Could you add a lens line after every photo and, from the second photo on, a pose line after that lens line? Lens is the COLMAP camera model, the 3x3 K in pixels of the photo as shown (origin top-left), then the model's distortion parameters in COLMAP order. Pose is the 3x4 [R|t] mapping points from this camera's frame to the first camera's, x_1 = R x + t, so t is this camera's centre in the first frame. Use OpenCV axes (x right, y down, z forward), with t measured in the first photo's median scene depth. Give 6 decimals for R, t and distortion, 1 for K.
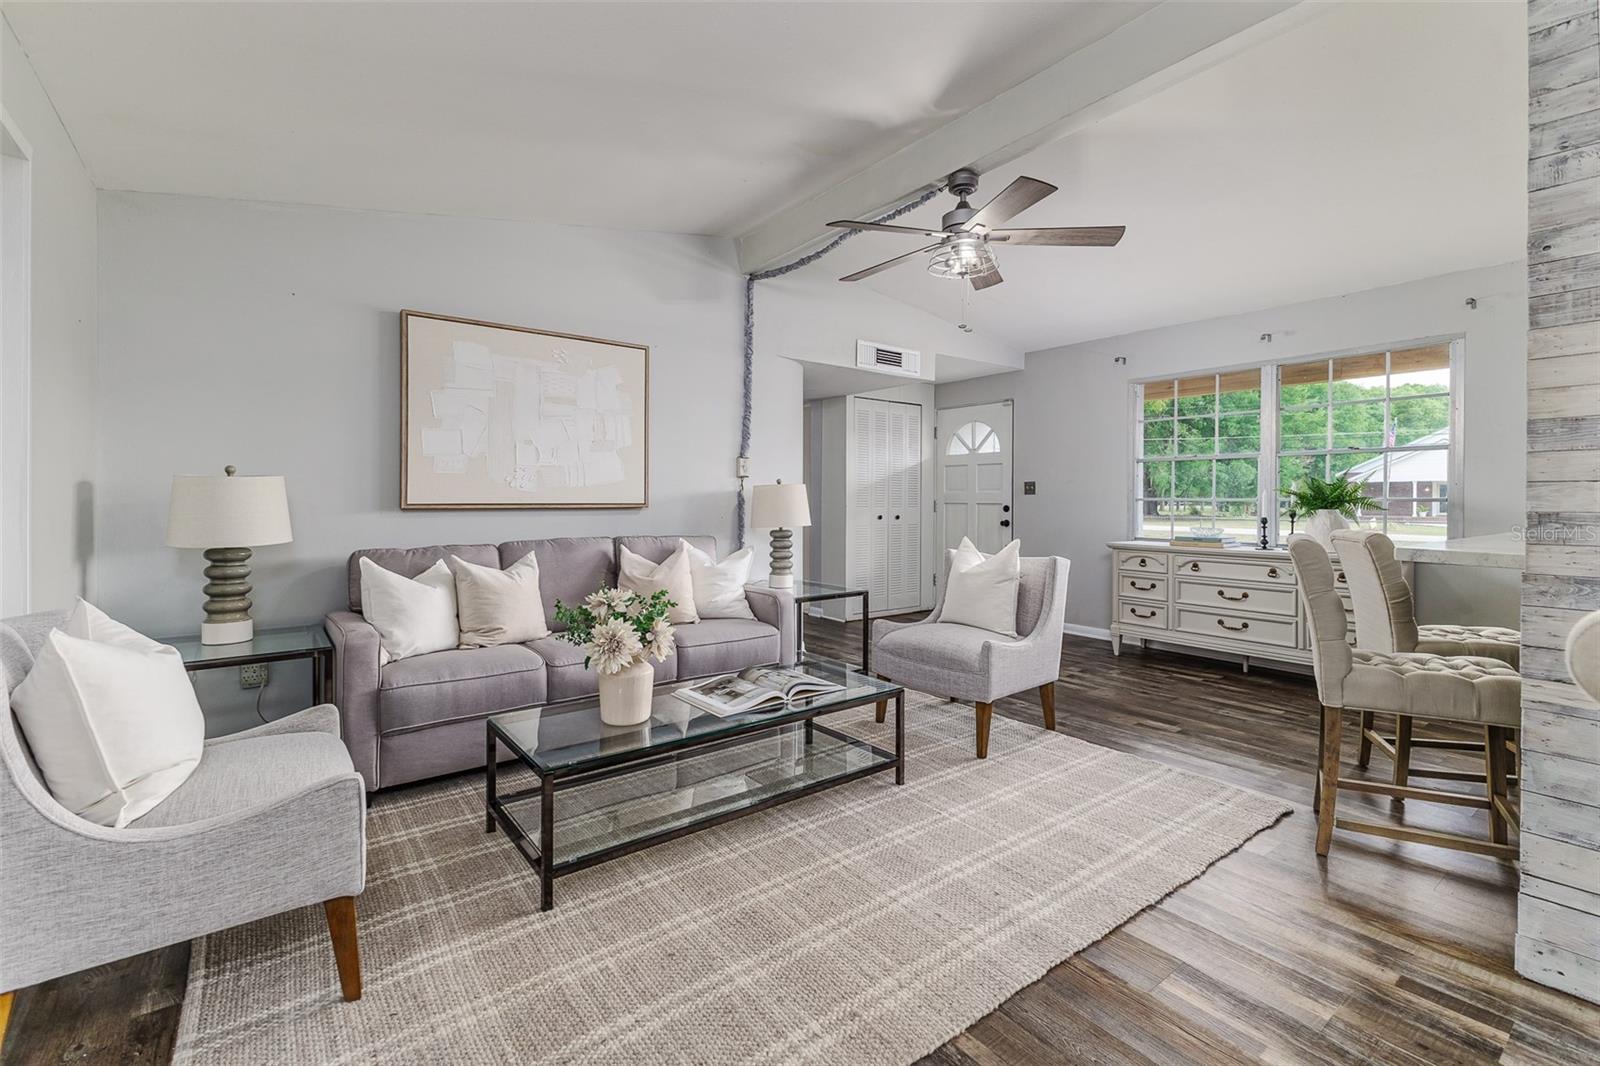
lens RADIAL K [[705.3, 0, 757.2], [0, 705.3, 516.0], [0, 0, 1]] dist [0.008528, 0.000551]
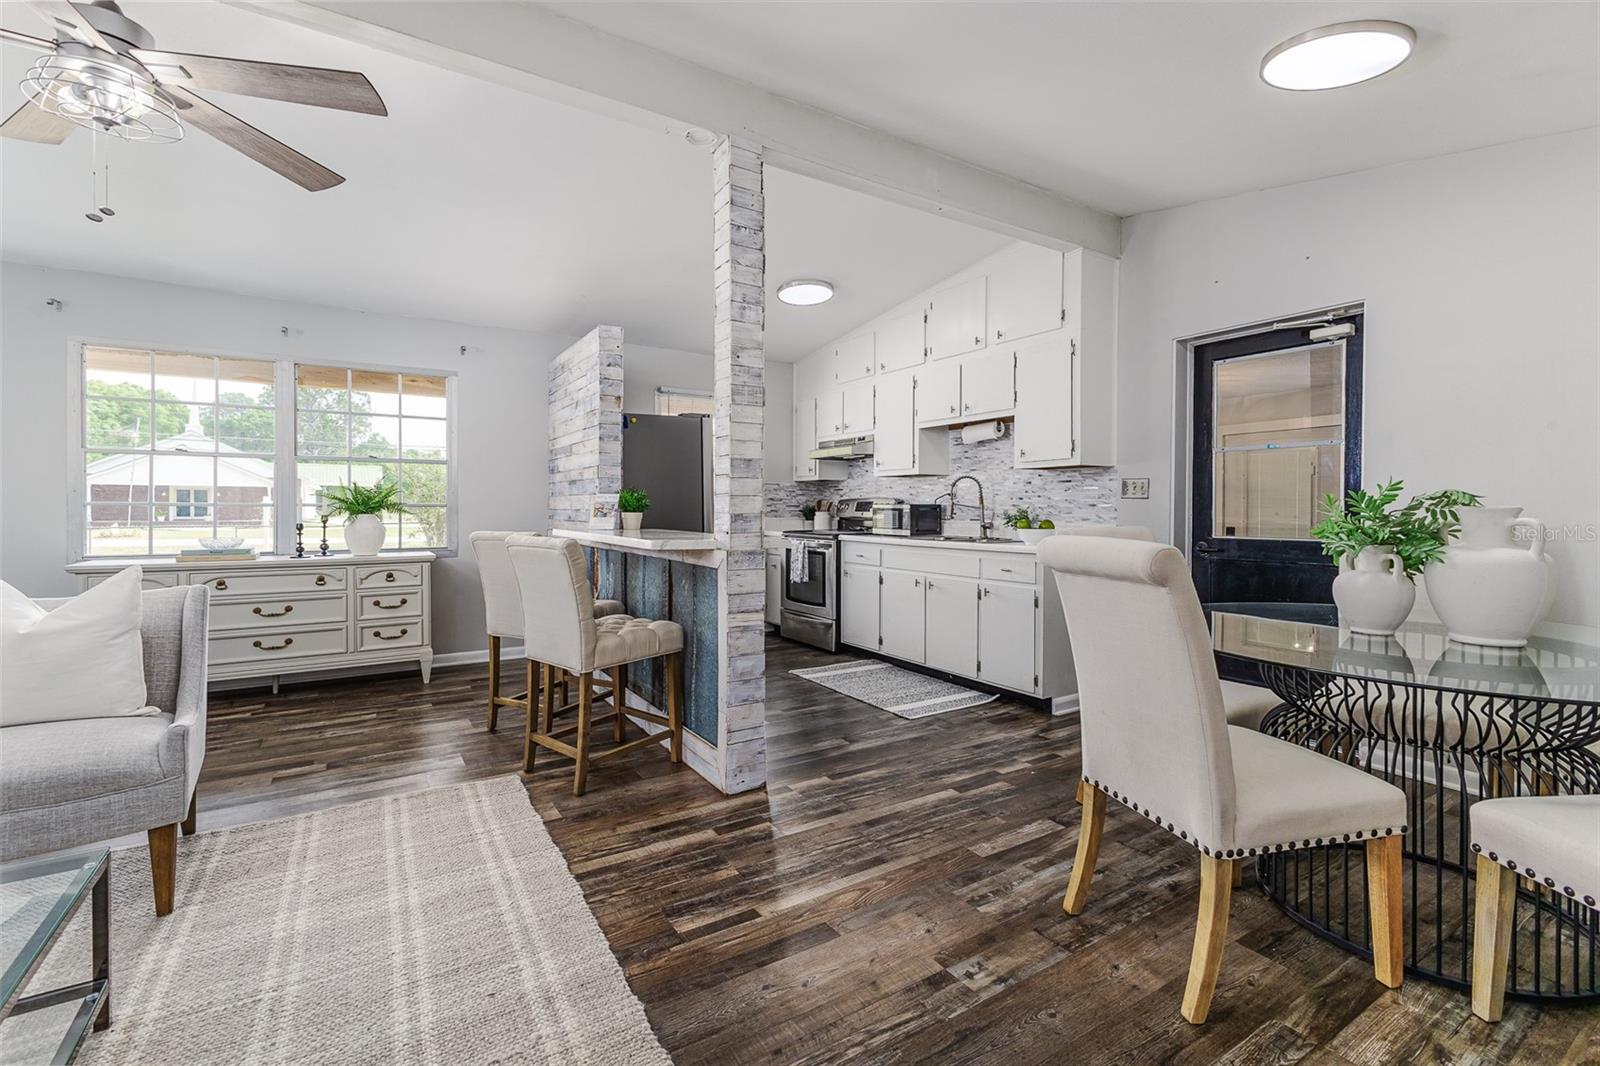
lens RADIAL K [[705.3, 0, 835.9], [0, 705.3, 515.0], [0, 0, 1]] dist [0.008528, 0.000551]
pose [[0.032947, -0.014198, 0.999356, -0.216776], [0.021755, 0.999672, 0.013486, -0.006446], [-0.999220, 0.021297, 0.033246, 0.278018]]
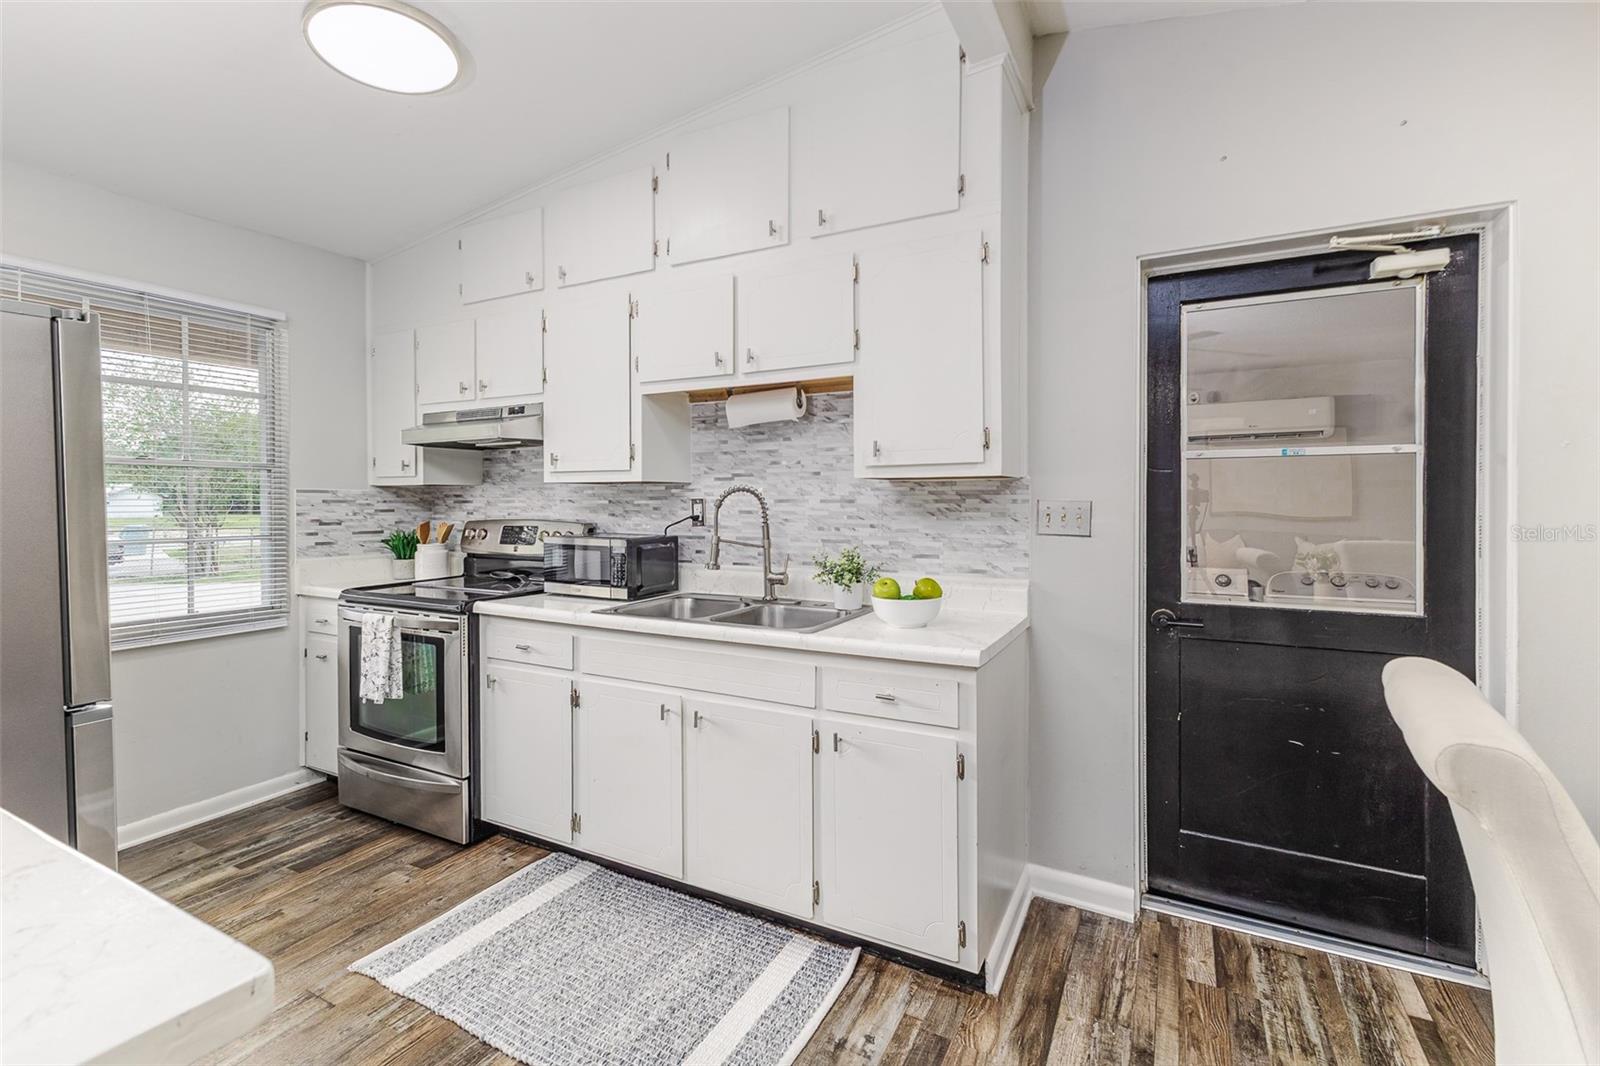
lens RADIAL K [[705.3, 0, 812.5], [0, 705.3, 513.7], [0, 0, 1]] dist [0.008528, 0.000551]
pose [[-0.436422, -0.022765, 0.899454, 0.353753], [0.020420, 0.999172, 0.035197, -0.047491], [-0.899510, 0.033728, -0.435596, 0.315321]]
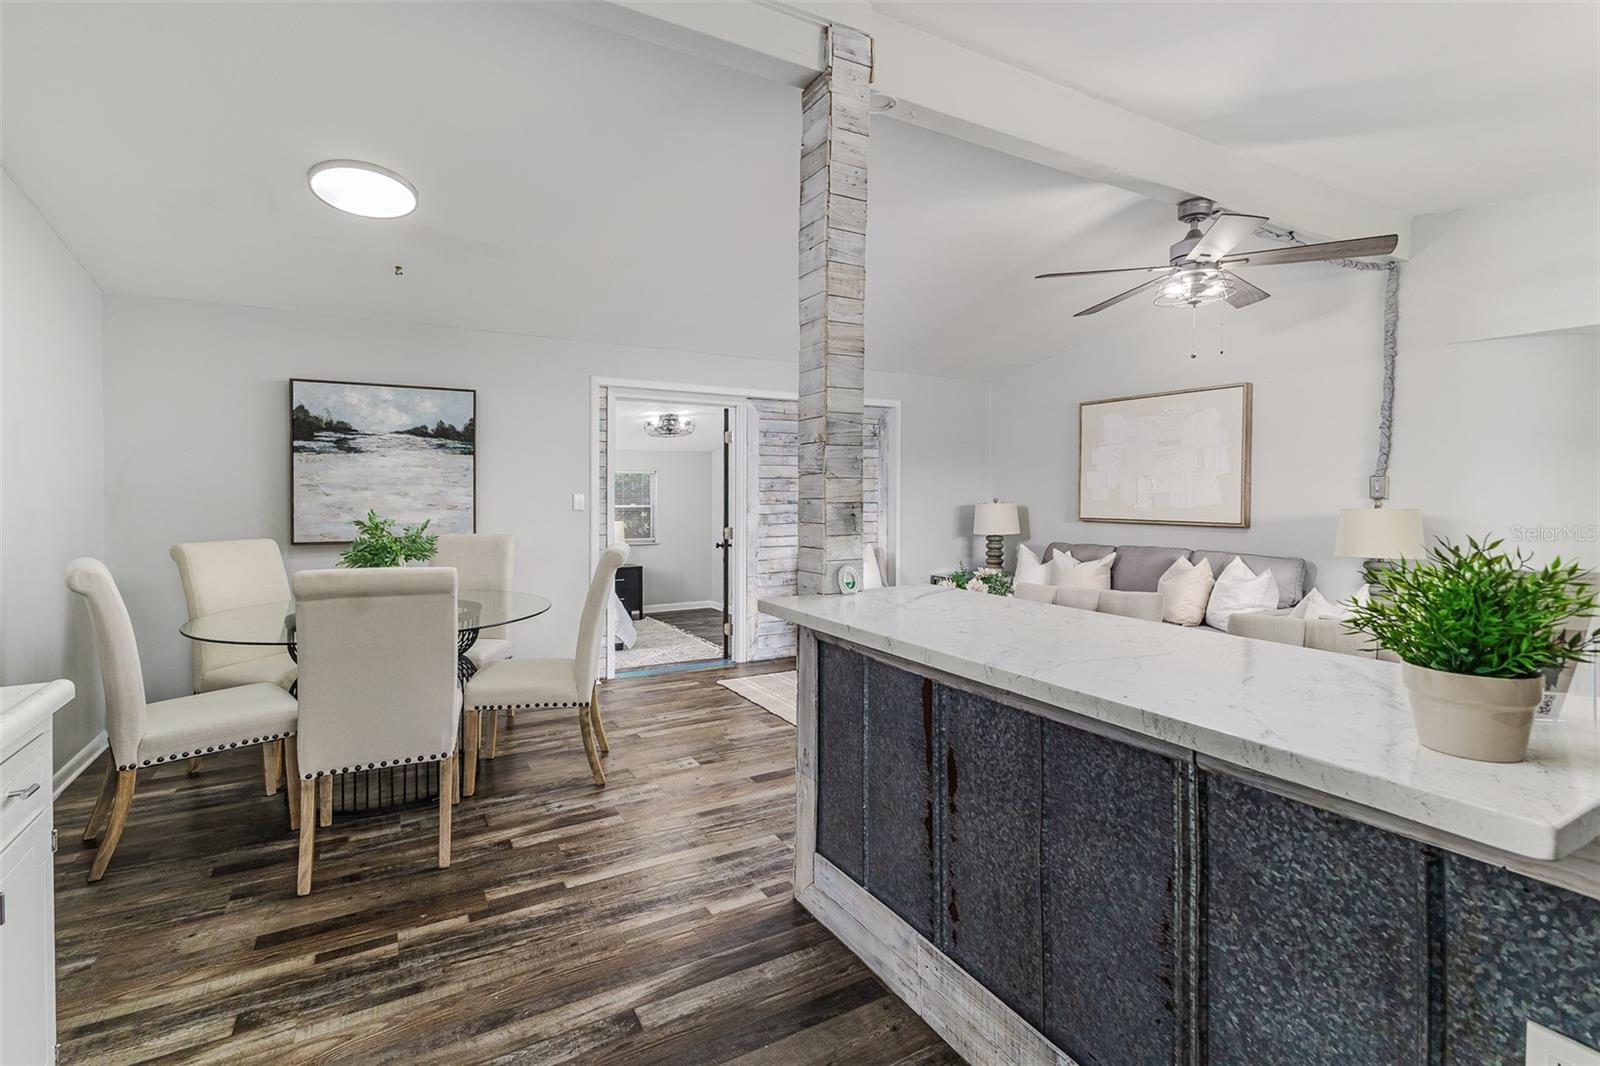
lens RADIAL K [[705.3, 0, 805.3], [0, 705.3, 502.5], [0, 0, 1]] dist [0.008528, 0.000551]
pose [[-0.112516, 0.010531, -0.993594, 1.001772], [-0.025138, 0.999594, 0.013441, -0.048358], [0.993332, 0.026490, -0.112206, 0.437777]]
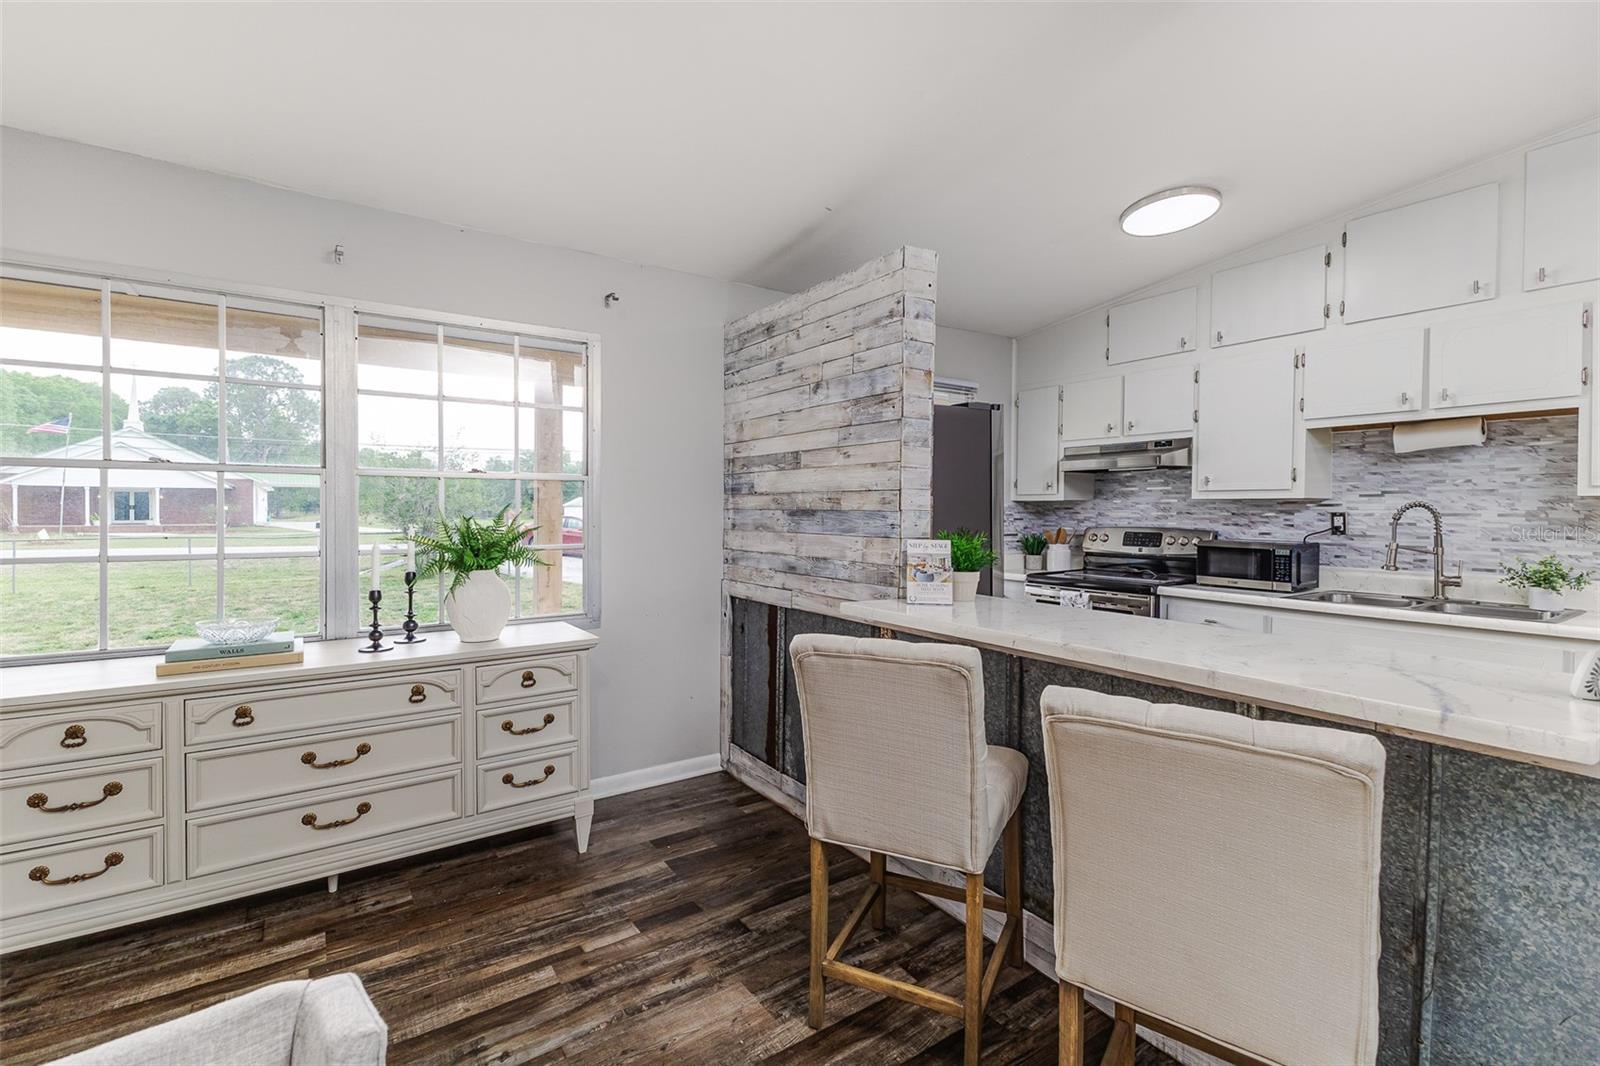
lens RADIAL K [[705.3, 0, 824.9], [0, 705.3, 523.2], [0, 0, 1]] dist [0.008528, 0.000551]
pose [[-0.005140, -0.023996, 0.999699, 0.199882], [0.019349, 0.999523, 0.024091, -0.058795], [-0.999800, 0.019467, -0.004674, 0.718035]]
